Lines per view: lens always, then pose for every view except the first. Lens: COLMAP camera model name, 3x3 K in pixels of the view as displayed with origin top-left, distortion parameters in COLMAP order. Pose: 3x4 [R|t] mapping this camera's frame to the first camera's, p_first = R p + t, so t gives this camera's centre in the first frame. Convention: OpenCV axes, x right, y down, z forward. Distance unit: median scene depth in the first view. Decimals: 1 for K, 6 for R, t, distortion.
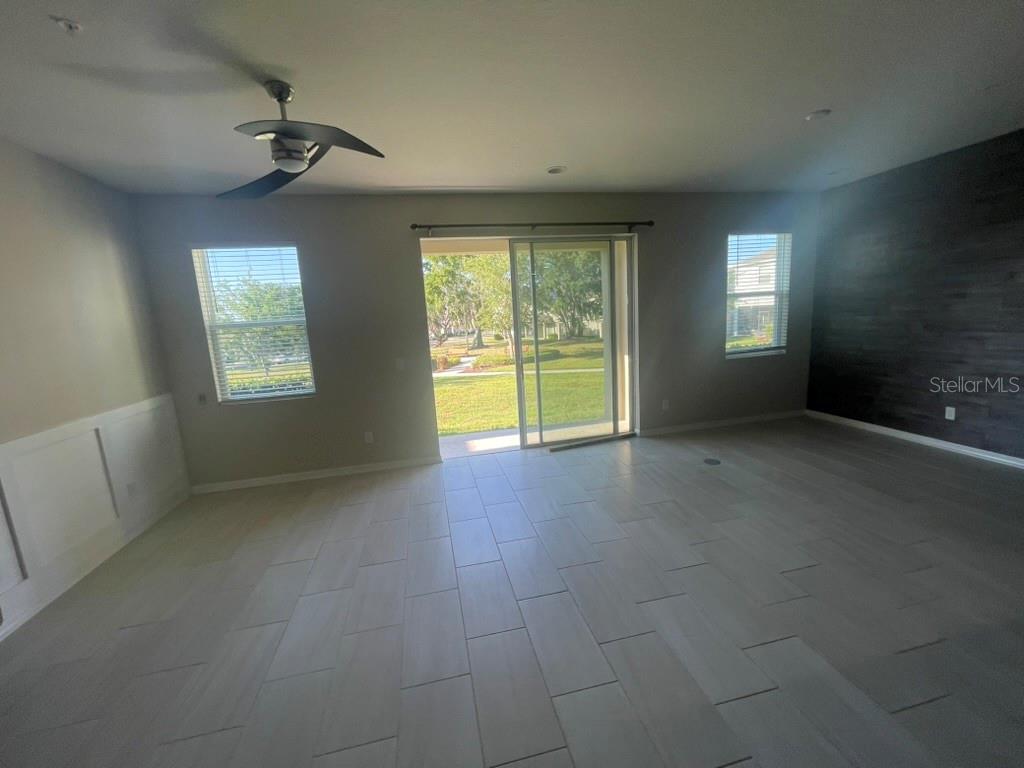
lens RADIAL K [[416.5, 0, 511.1], [0, 416.5, 385.8], [0, 0, 1]] dist [-0.001481, -0.000116]
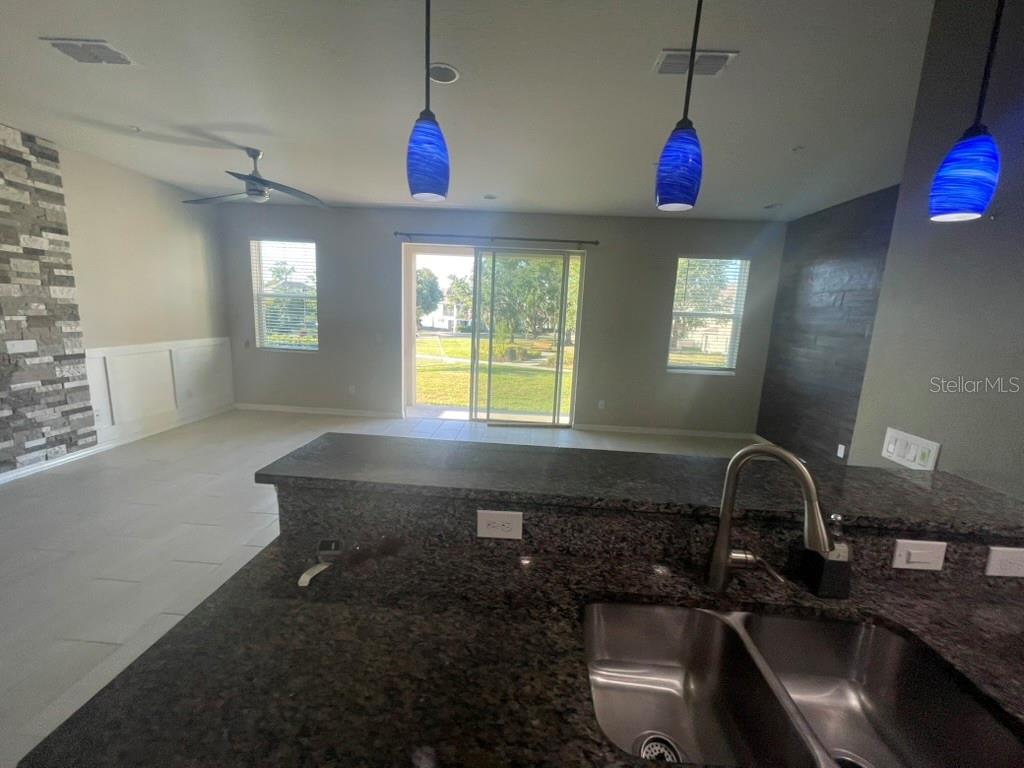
lens RADIAL K [[416.5, 0, 511.0], [0, 416.5, 387.0], [0, 0, 1]] dist [-0.001481, -0.000116]
pose [[0.958532, 0.150649, -0.241913, 0.437396], [-0.148034, 0.988555, 0.029058, 0.001744], [0.243522, 0.007958, 0.969863, -0.154568]]
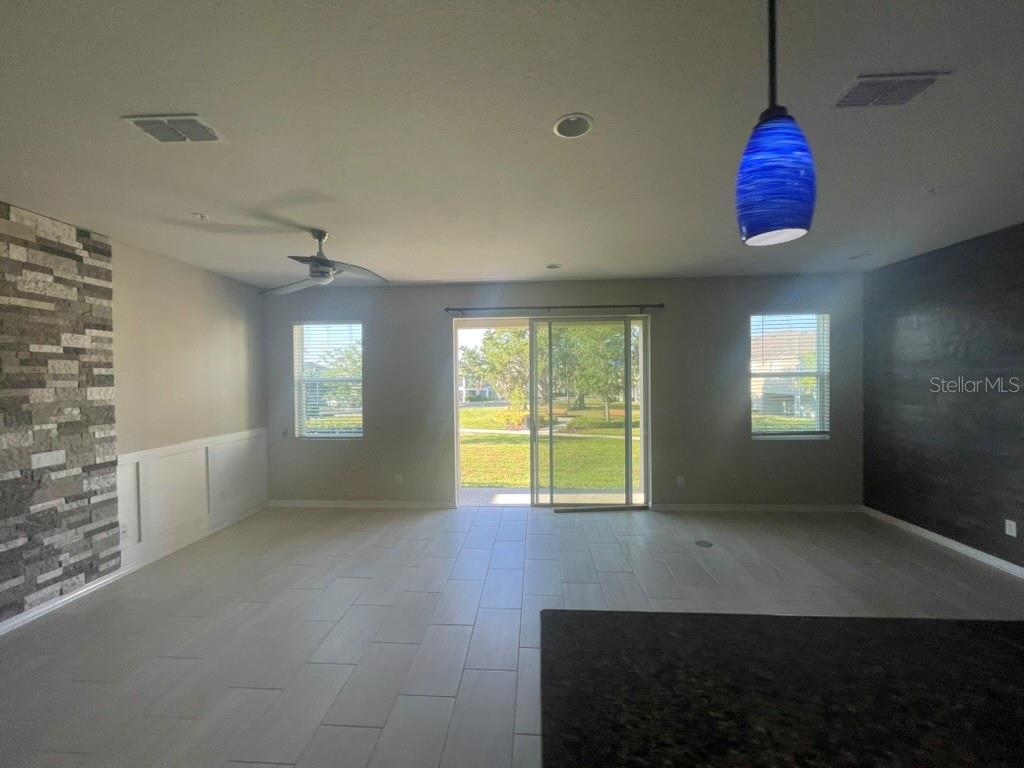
lens RADIAL K [[416.5, 0, 511.0], [0, 416.5, 385.4], [0, 0, 1]] dist [-0.001481, -0.000116]
pose [[0.960547, 0.054516, -0.272723, 0.261437], [-0.092790, 0.987232, -0.129472, -0.013634], [0.262182, 0.149670, 0.953341, -0.088013]]
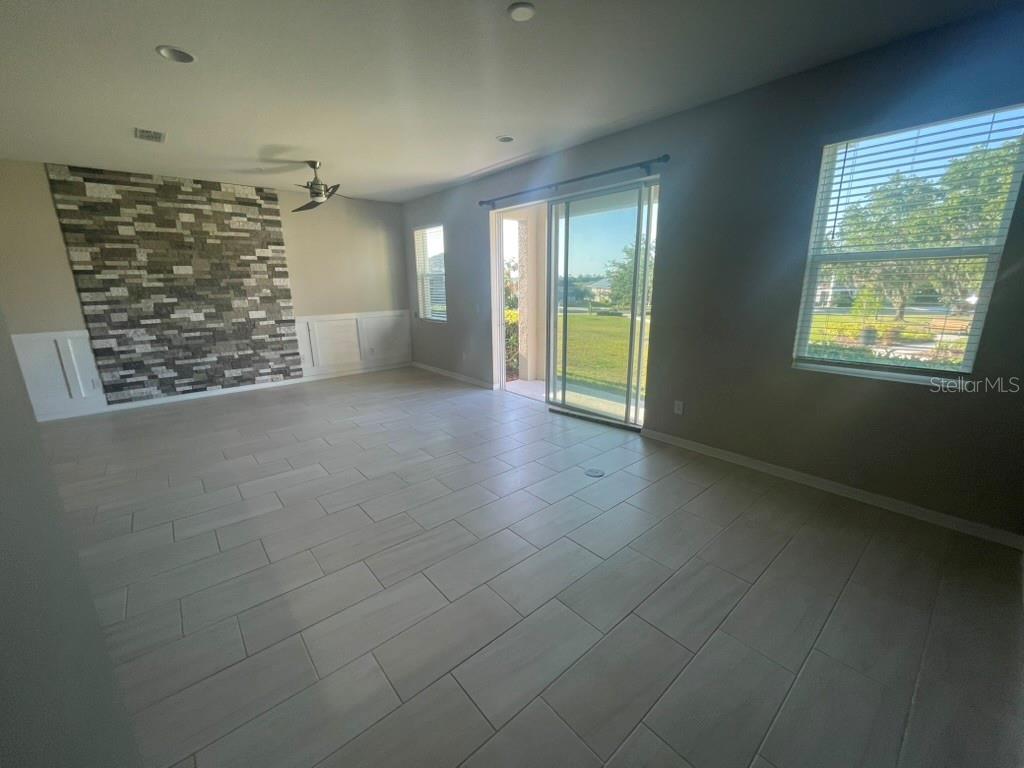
lens RADIAL K [[416.5, 0, 509.7], [0, 416.5, 388.5], [0, 0, 1]] dist [-0.001481, -0.000116]
pose [[0.463182, 0.273378, -0.843046, 0.925072], [-0.164090, 0.961243, 0.221553, -0.112514], [0.870940, 0.035716, 0.490089, 0.402768]]
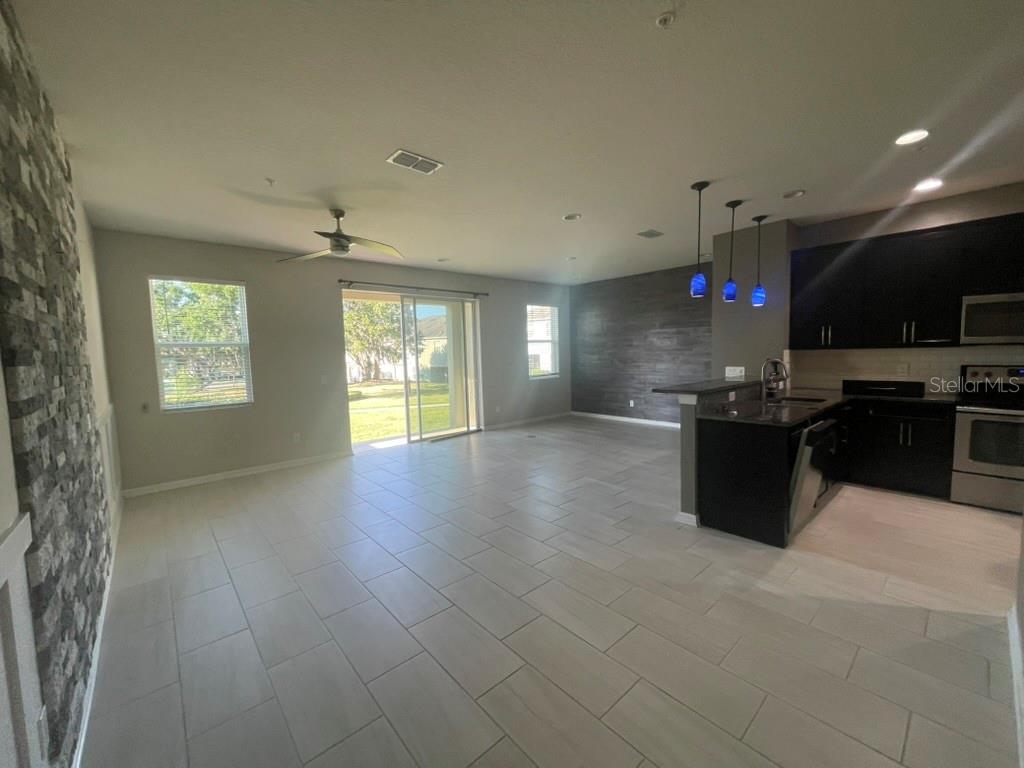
lens RADIAL K [[416.5, 0, 513.1], [0, 416.5, 389.7], [0, 0, 1]] dist [-0.001481, -0.000116]
pose [[0.872082, -0.009212, 0.489272, -0.362527], [0.058332, 0.994651, -0.085245, 0.118251], [-0.485870, 0.102881, 0.867955, -0.403166]]
